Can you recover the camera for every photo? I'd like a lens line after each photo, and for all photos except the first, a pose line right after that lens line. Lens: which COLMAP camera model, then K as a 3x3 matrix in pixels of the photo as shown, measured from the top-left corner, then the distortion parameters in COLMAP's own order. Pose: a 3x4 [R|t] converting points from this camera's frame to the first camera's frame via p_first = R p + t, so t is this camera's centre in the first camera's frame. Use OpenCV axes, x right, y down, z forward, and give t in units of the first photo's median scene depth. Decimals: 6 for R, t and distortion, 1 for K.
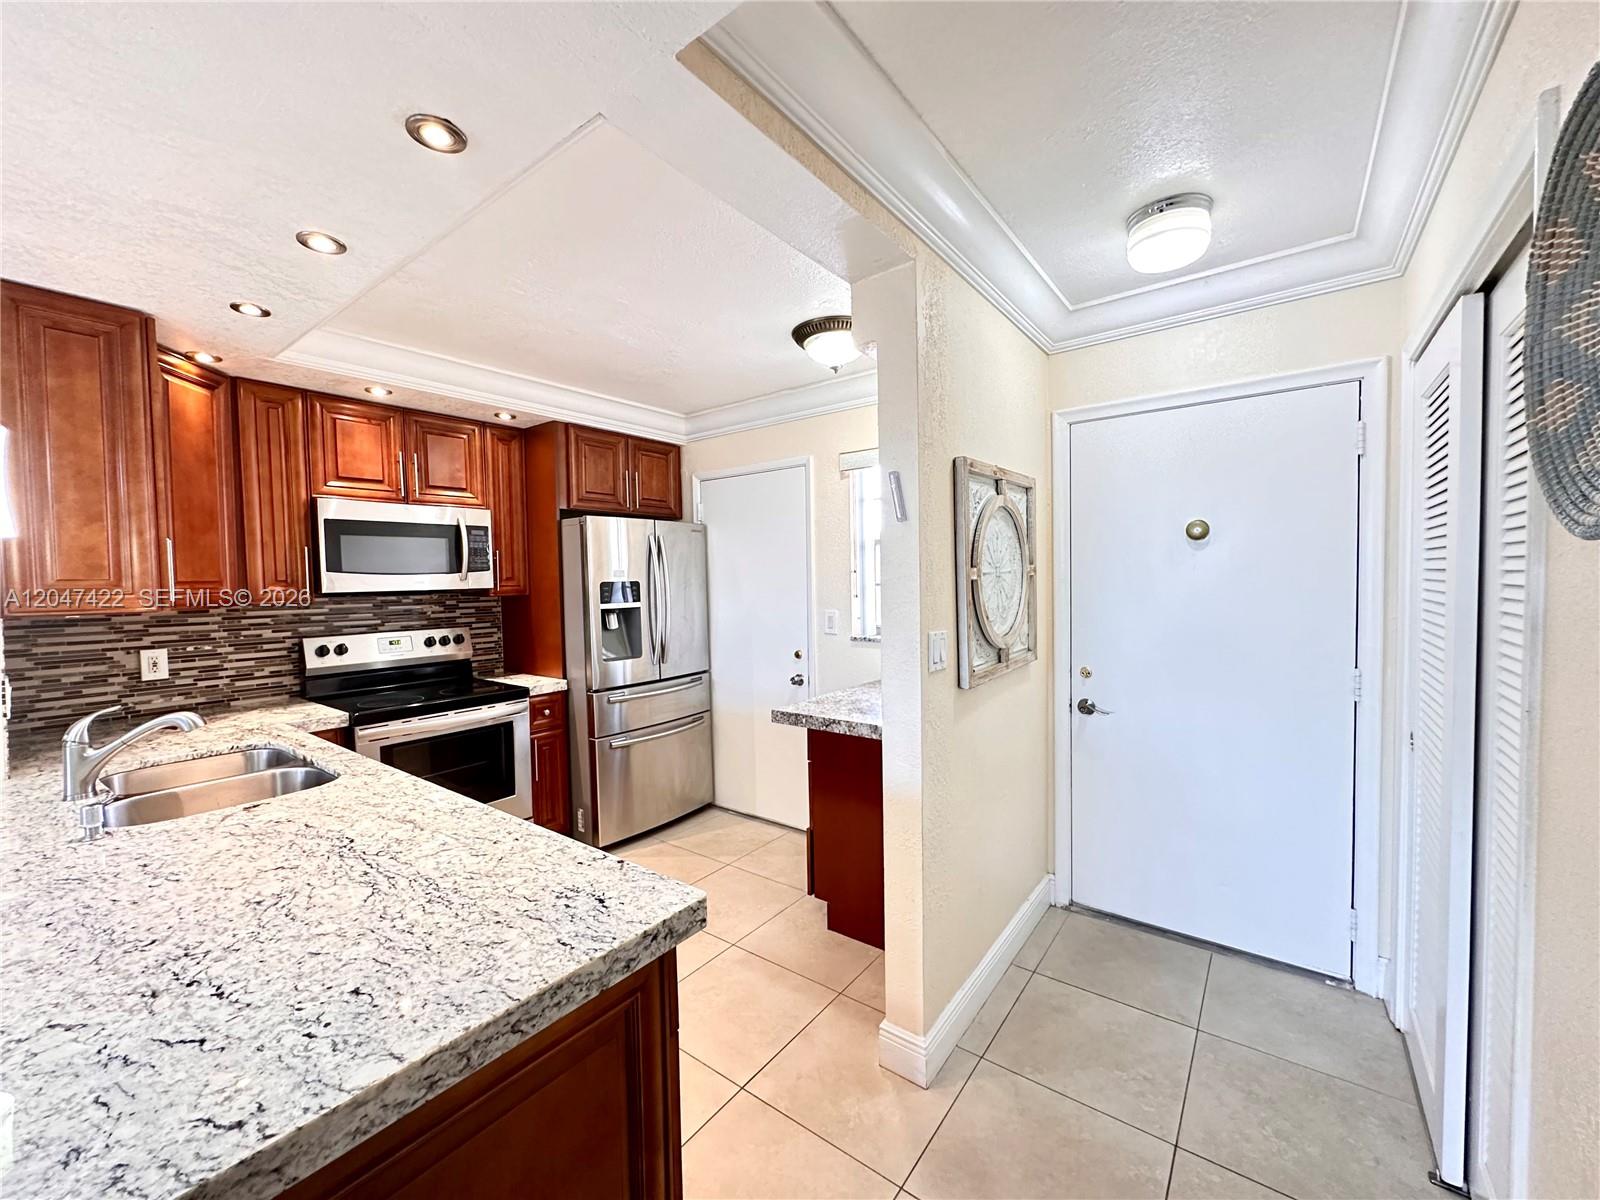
lens RADIAL K [[641.0, 0, 798.8], [0, 641.0, 602.2], [0, 0, 1]] dist [-0.004152, 0.001246]
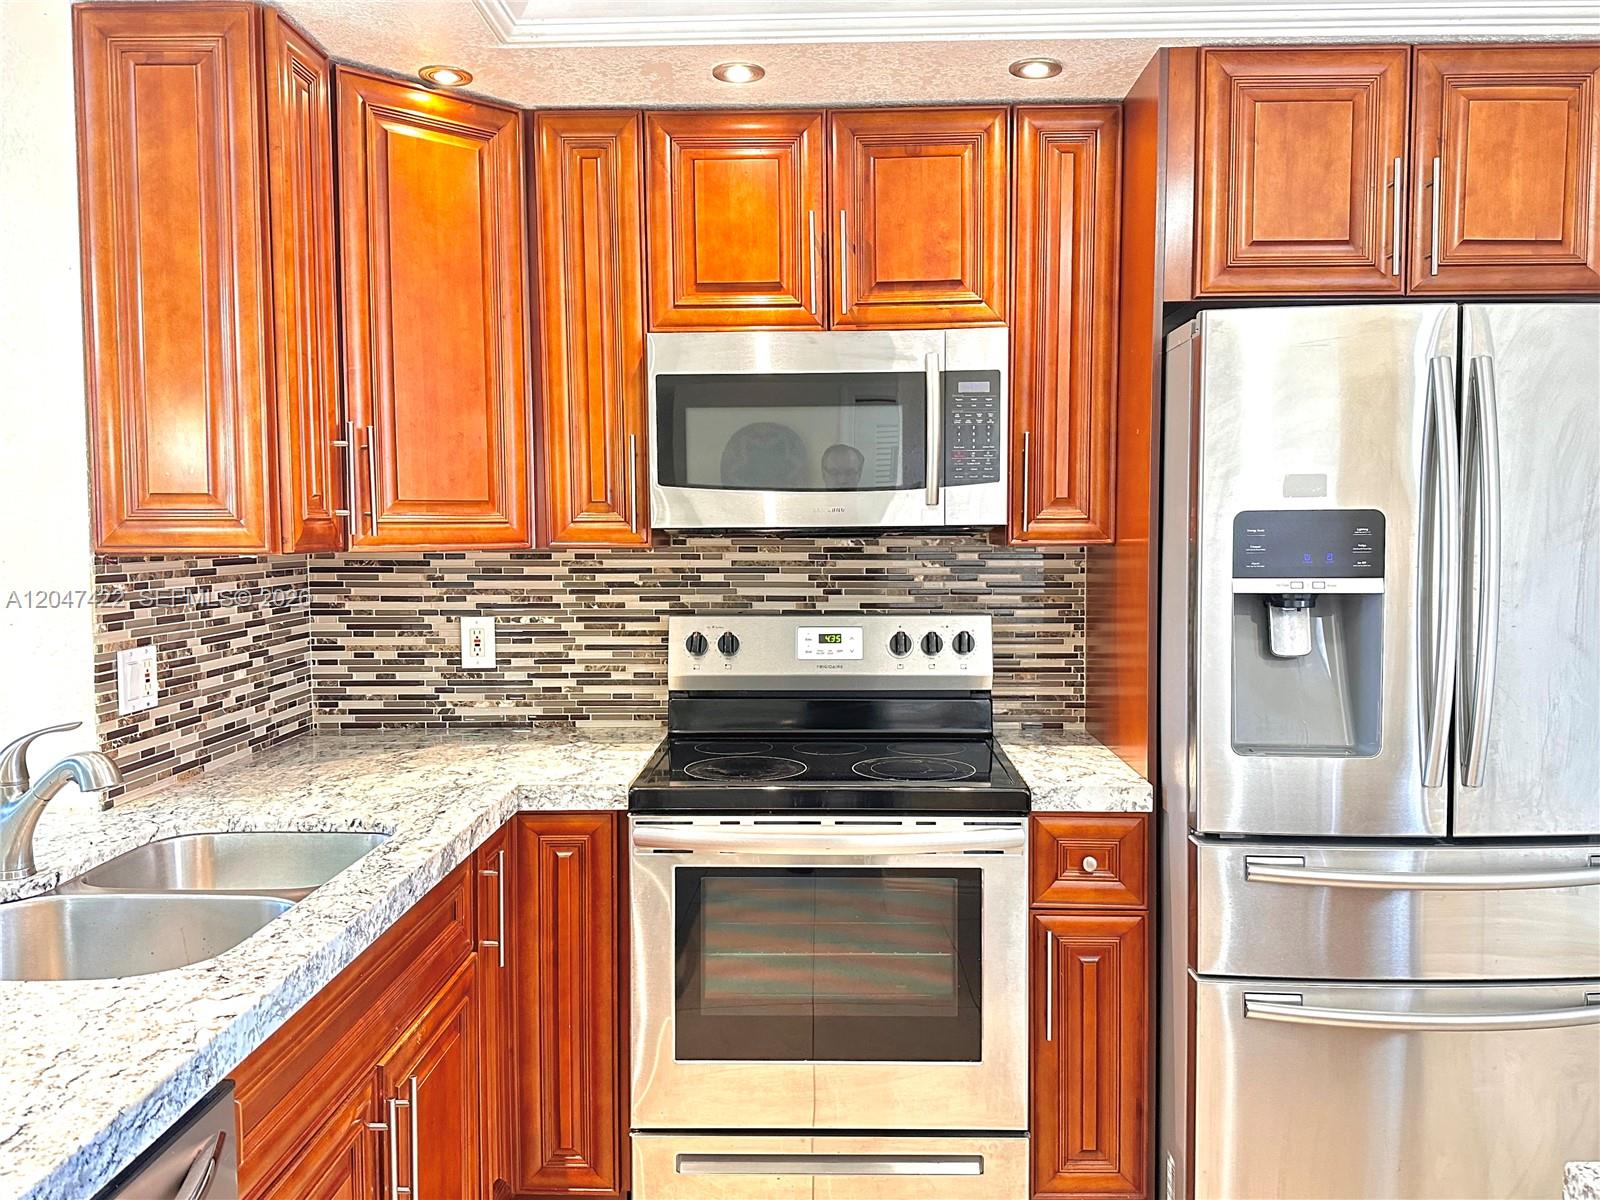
lens RADIAL K [[1272.7, 0, 810.1], [0, 1272.7, 603.7], [0, 0, 1]] dist [0.057292, -0.063402]
pose [[0.586152, 0.068766, -0.807278, 0.127044], [-0.037527, 0.997627, 0.057732, -0.018679], [0.809332, -0.003545, 0.587341, 0.571551]]
